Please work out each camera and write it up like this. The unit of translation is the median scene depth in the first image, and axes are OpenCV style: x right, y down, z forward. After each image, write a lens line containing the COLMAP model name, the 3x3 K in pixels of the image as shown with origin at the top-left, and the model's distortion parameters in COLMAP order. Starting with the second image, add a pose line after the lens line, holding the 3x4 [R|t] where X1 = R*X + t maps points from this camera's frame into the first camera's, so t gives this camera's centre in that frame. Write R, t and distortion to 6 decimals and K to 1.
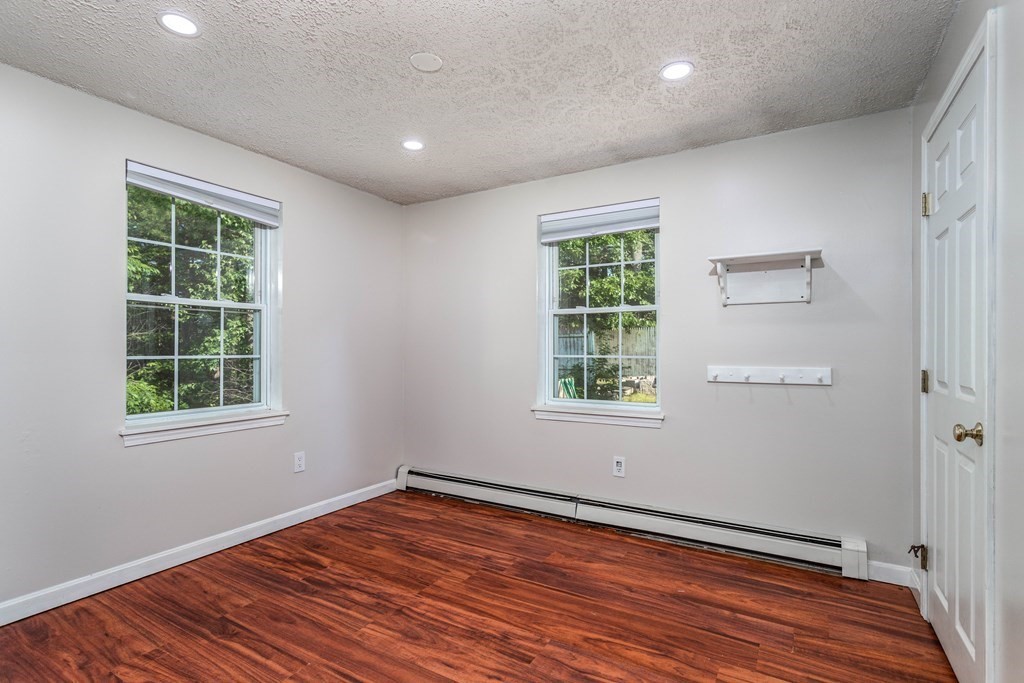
lens RADIAL K [[488.3, 0, 513.8], [0, 488.3, 341.8], [0, 0, 1]] dist [0.004597, 0.000059]
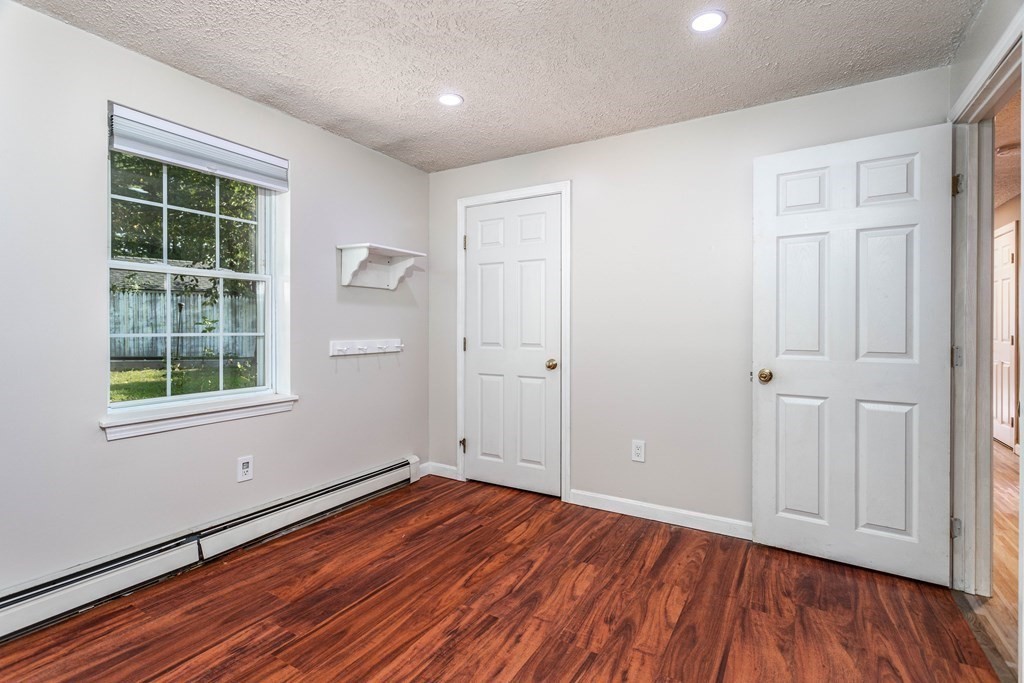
lens RADIAL K [[488.3, 0, 500.4], [0, 488.3, 322.3], [0, 0, 1]] dist [0.004597, 0.000059]
pose [[0.019727, 0.009190, 0.999763, -0.750404], [-0.018076, 0.999798, -0.008834, 0.012995], [-0.999642, -0.017898, 0.019889, 0.706386]]
